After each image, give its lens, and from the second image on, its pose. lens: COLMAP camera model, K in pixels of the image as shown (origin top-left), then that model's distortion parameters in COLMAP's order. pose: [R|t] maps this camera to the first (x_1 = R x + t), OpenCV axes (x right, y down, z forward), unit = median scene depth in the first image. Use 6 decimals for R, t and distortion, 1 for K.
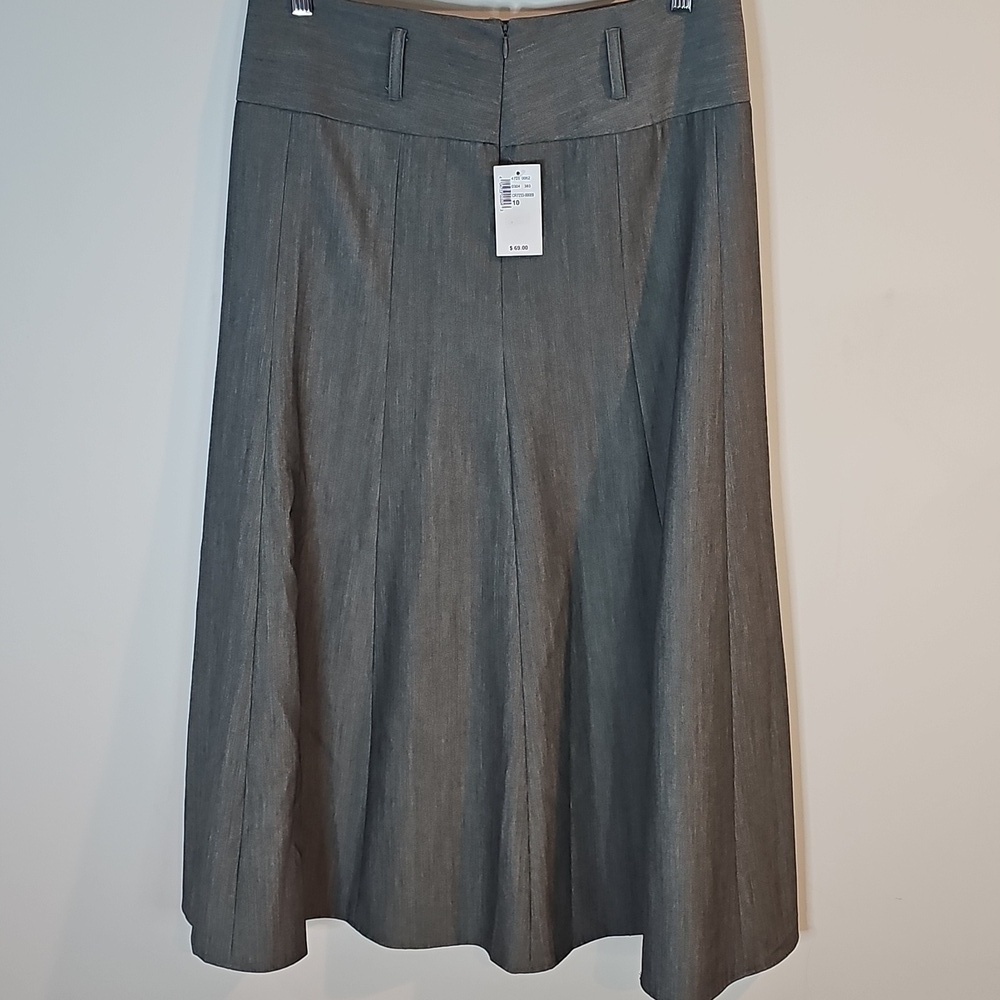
lens RADIAL K [[1450.3, 0, 501.8], [0, 1450.3, 484.7], [0, 0, 1]] dist [0.221783, -0.714675]
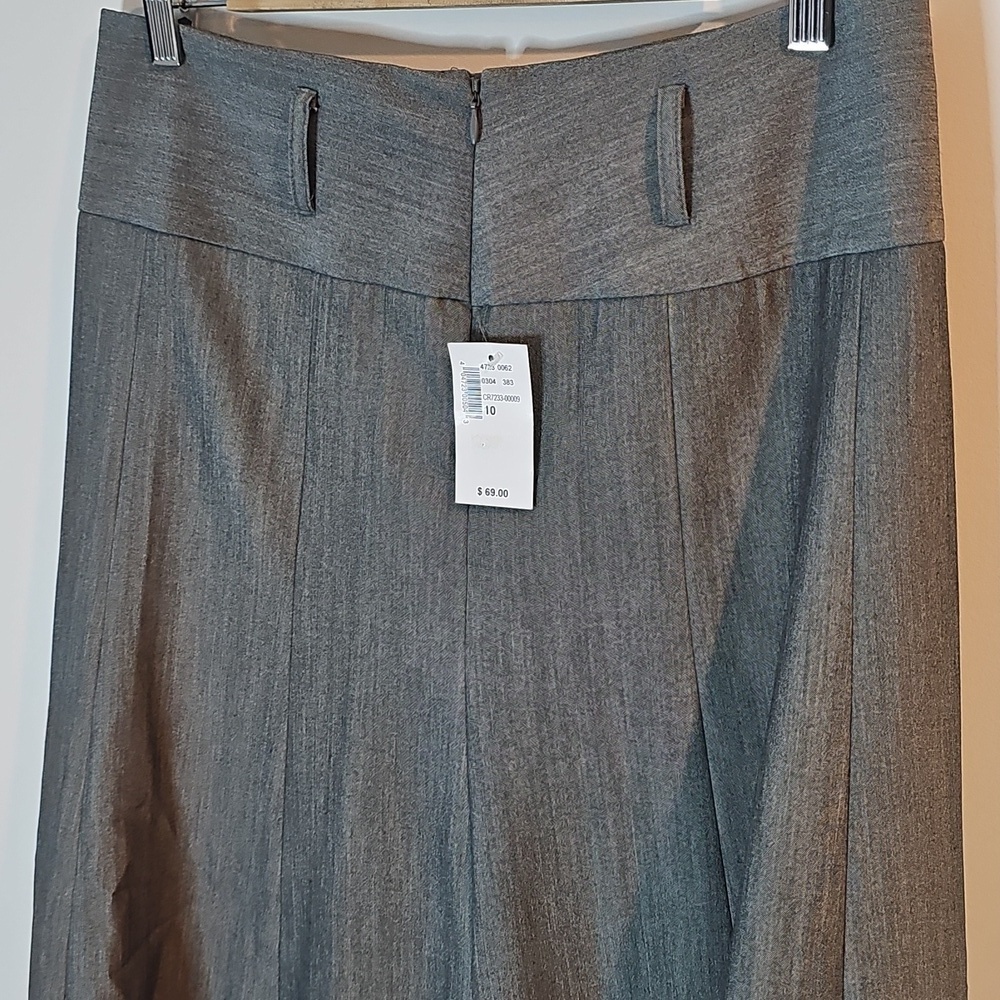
lens RADIAL K [[1450.3, 0, 501.8], [0, 1450.3, 484.7], [0, 0, 1]] dist [0.221783, -0.714675]
pose [[0.921829, 0.094113, -0.375998, 0.213068], [-0.101813, 0.994803, -0.000614, -0.164796], [0.373986, 0.038847, 0.926620, 0.508658]]
